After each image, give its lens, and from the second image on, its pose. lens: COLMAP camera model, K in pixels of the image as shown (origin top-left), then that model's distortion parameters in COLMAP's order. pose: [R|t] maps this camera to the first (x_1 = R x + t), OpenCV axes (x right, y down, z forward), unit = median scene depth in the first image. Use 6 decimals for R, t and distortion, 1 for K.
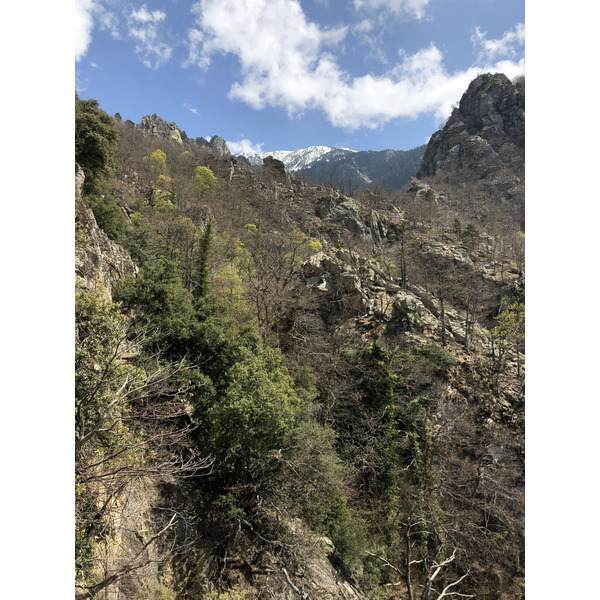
lens RADIAL K [[489.3, 0, 302.6], [0, 489.3, 297.1], [0, 0, 1]] dist [0.041753, -0.032688]
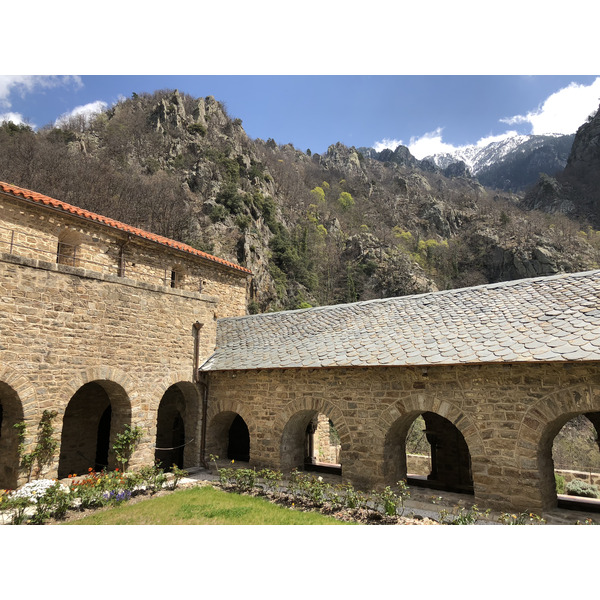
lens RADIAL K [[489.3, 0, 301.9], [0, 489.3, 300.0], [0, 0, 1]] dist [0.041753, -0.032688]
pose [[0.919646, -0.017503, -0.392359, 0.122481], [0.016636, 0.999846, -0.005610, 0.040530], [0.392396, -0.001368, 0.919795, -0.225850]]
